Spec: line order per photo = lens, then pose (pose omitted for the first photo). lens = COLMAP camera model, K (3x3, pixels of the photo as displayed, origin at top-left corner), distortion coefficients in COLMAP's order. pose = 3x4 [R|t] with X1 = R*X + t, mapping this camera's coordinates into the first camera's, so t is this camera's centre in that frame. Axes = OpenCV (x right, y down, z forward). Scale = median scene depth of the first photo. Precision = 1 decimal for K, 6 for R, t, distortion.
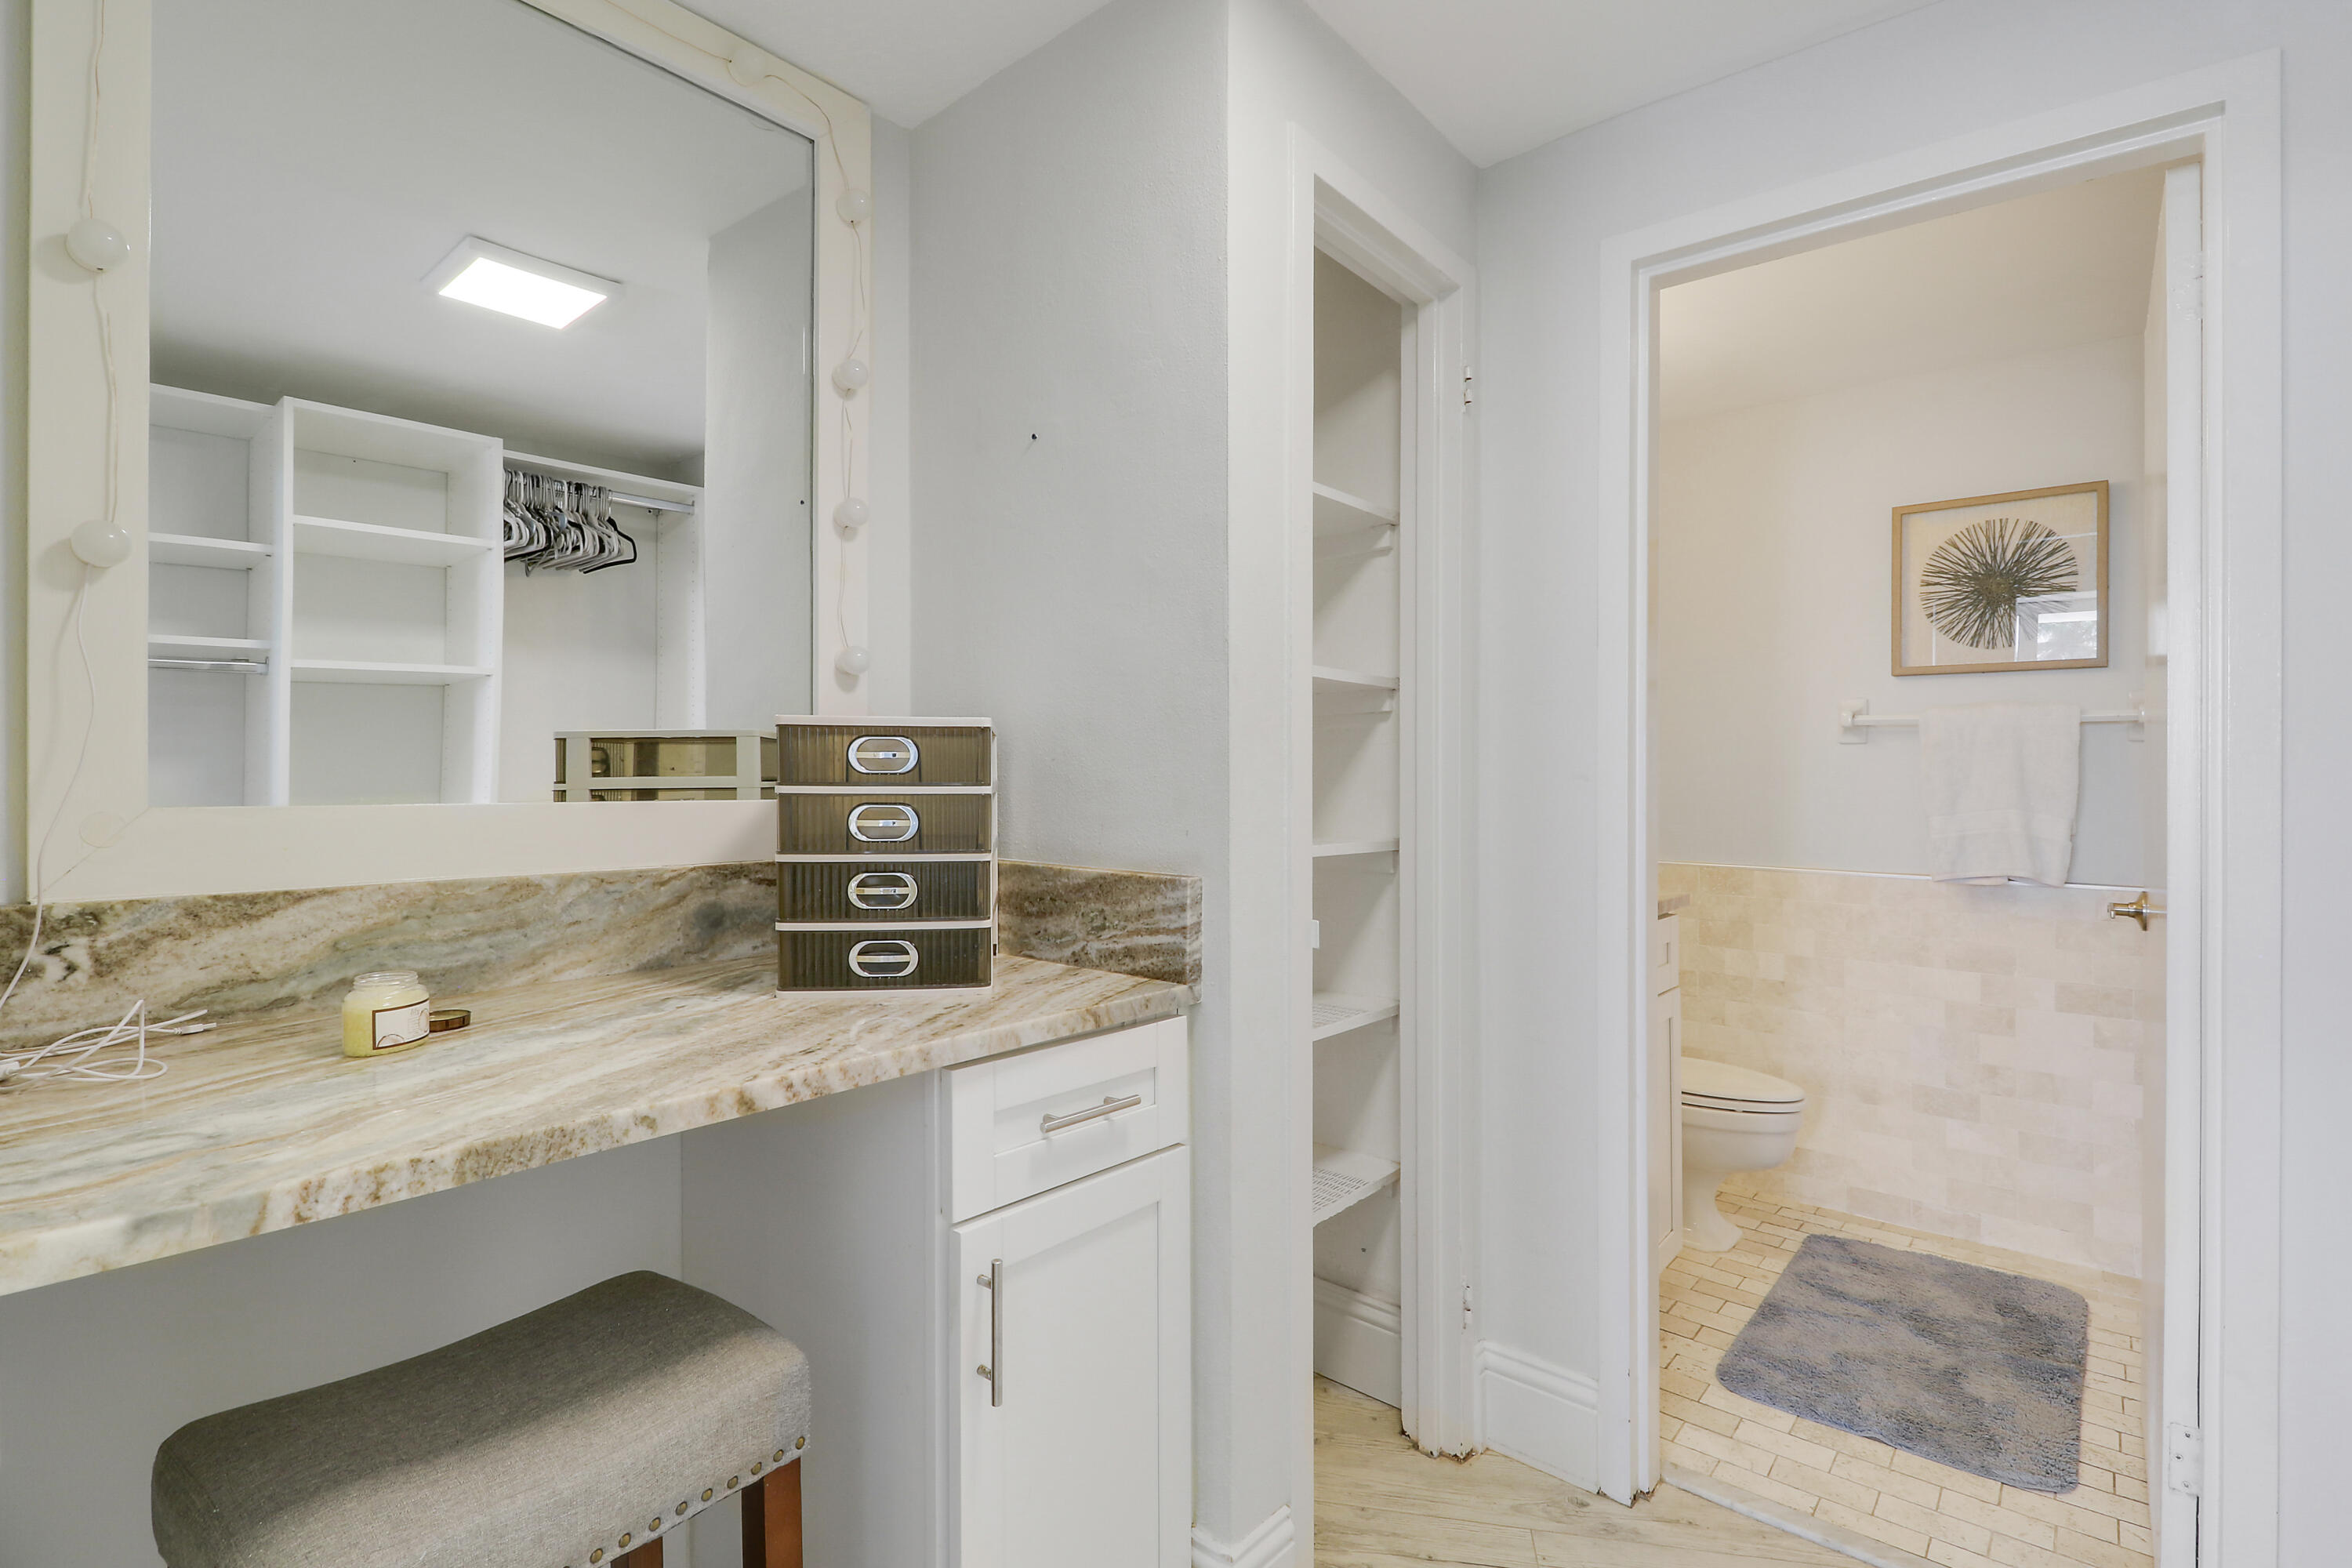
lens RADIAL K [[1105.0, 0, 1179.4], [0, 1105.0, 789.1], [0, 0, 1]] dist [0.002379, -0.018174]
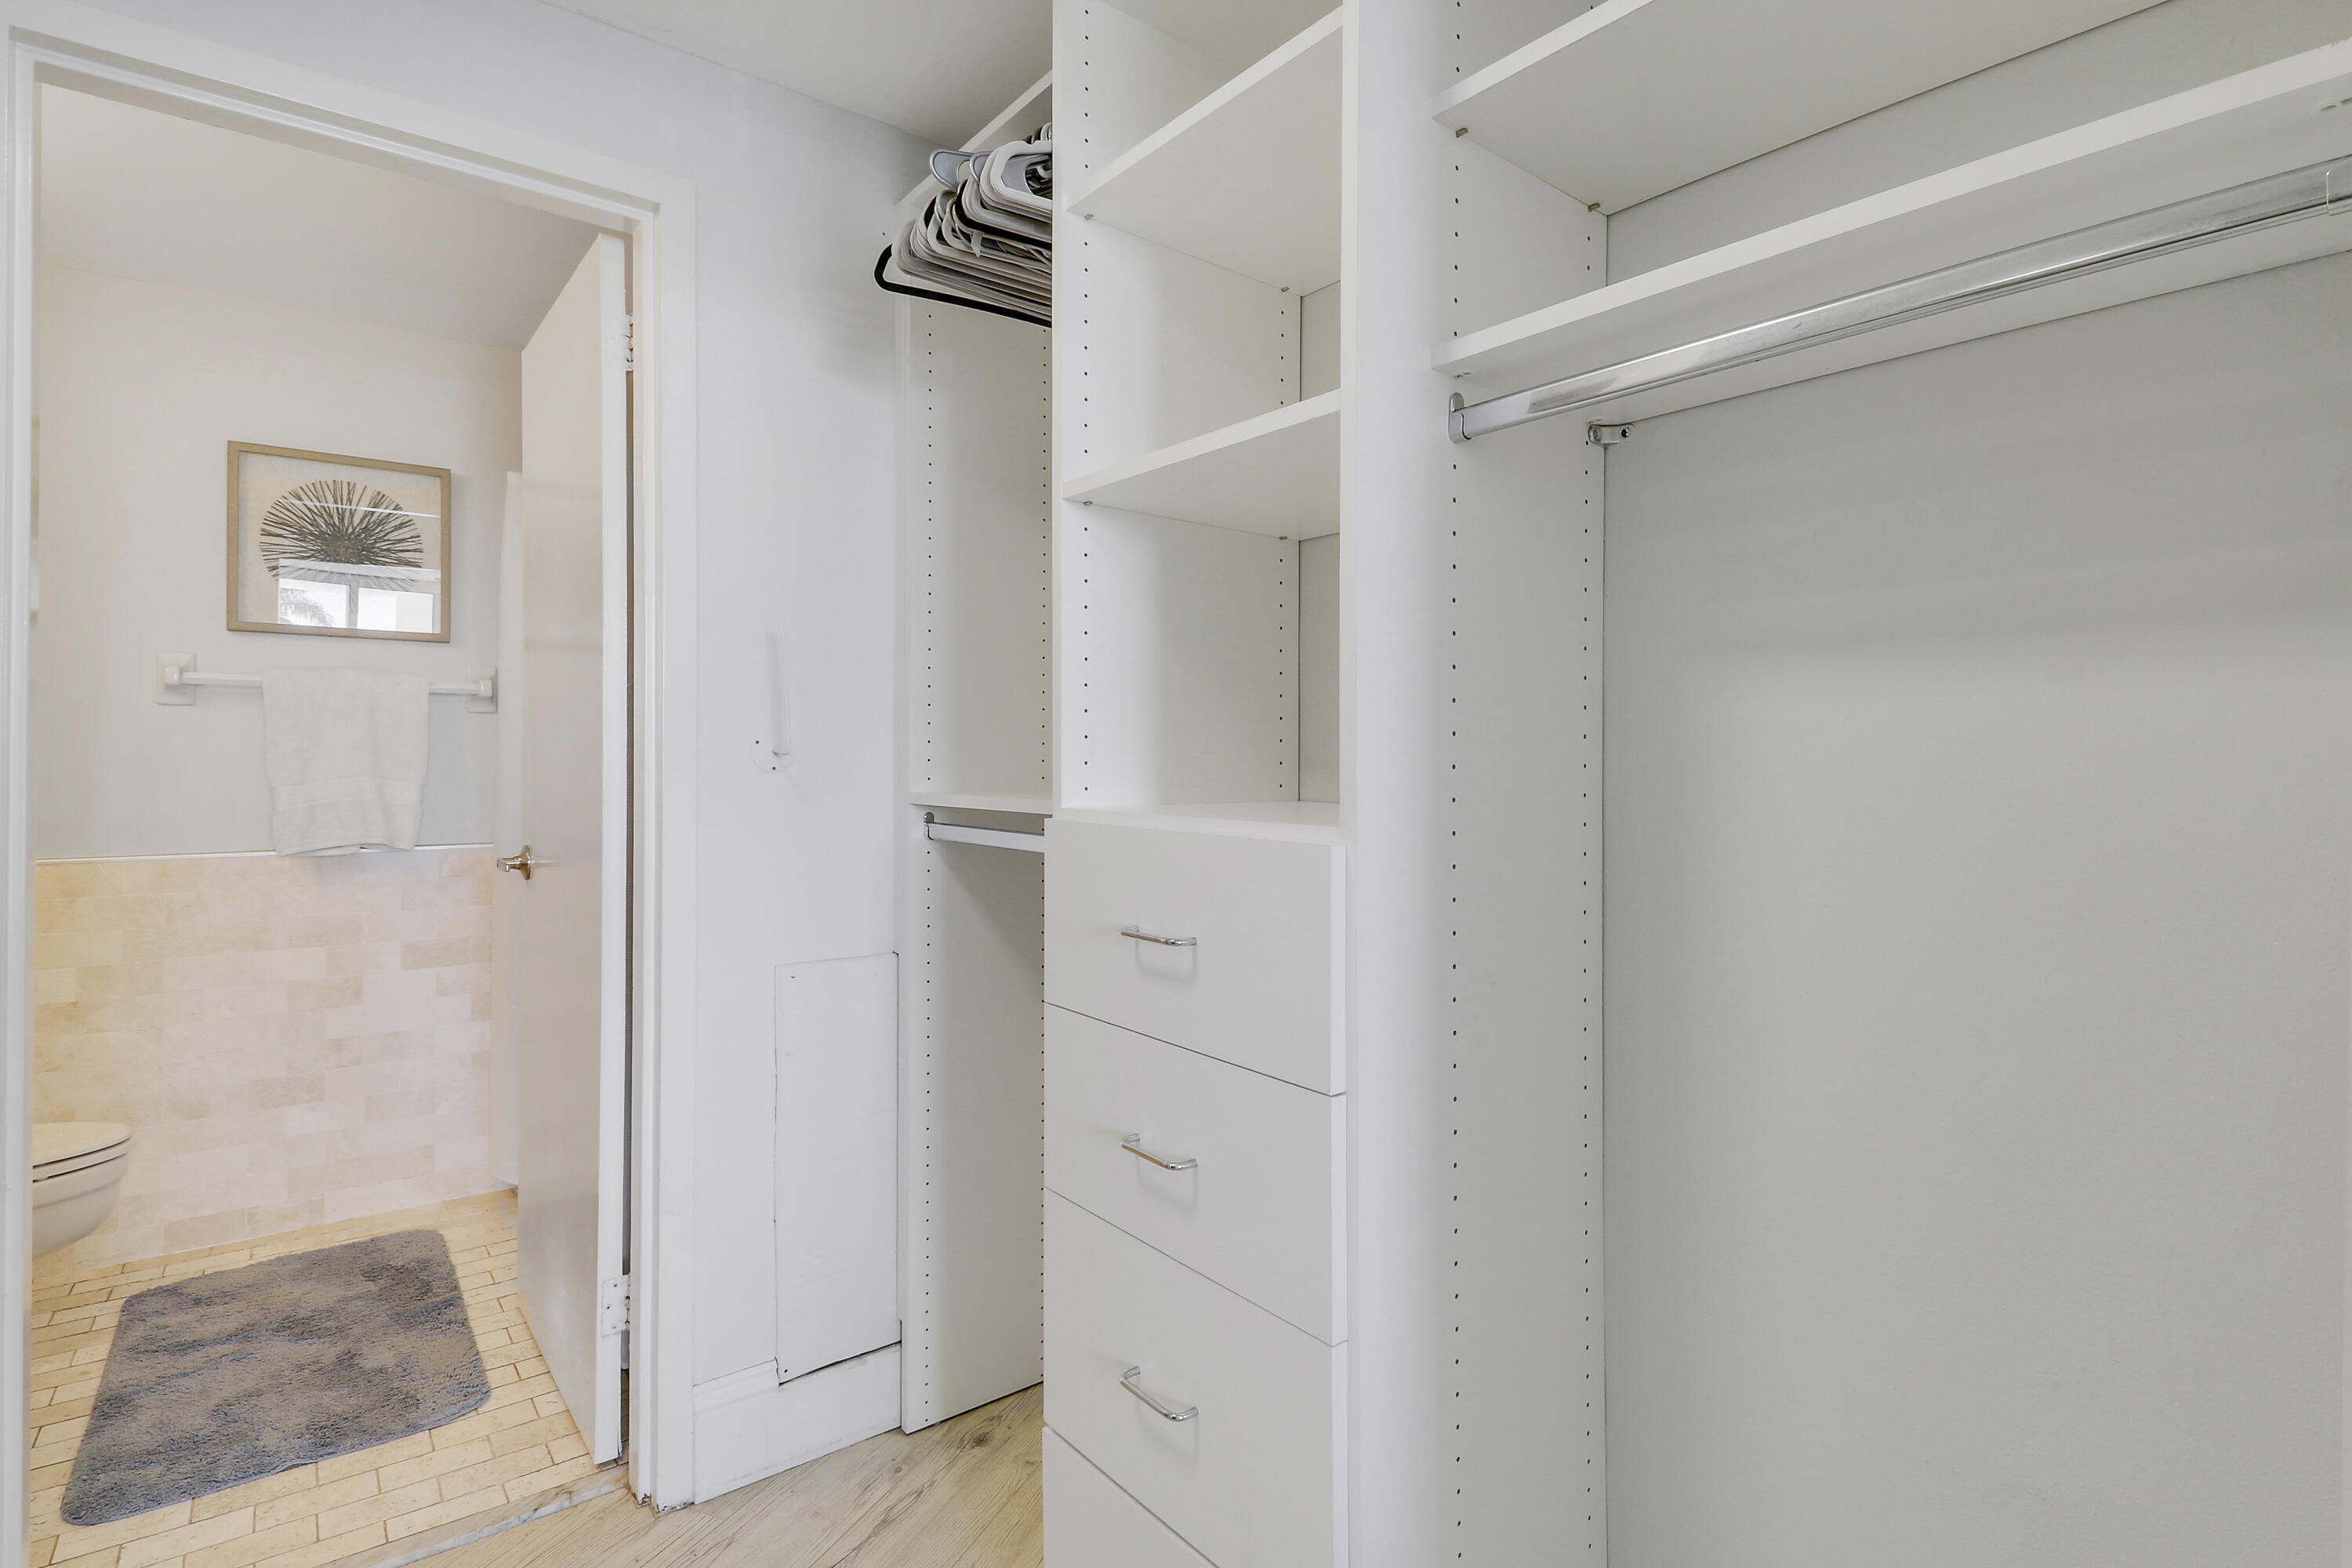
lens RADIAL K [[1134.5, 0, 1176.0], [0, 1134.5, 784.0], [0, 0, 1]] dist [0.001069, -0.009145]
pose [[0.183314, -0.032295, 0.982524, -0.118557], [0.005972, 0.999478, 0.031738, -0.003475], [-0.983036, 0.000050, 0.183411, 0.086148]]
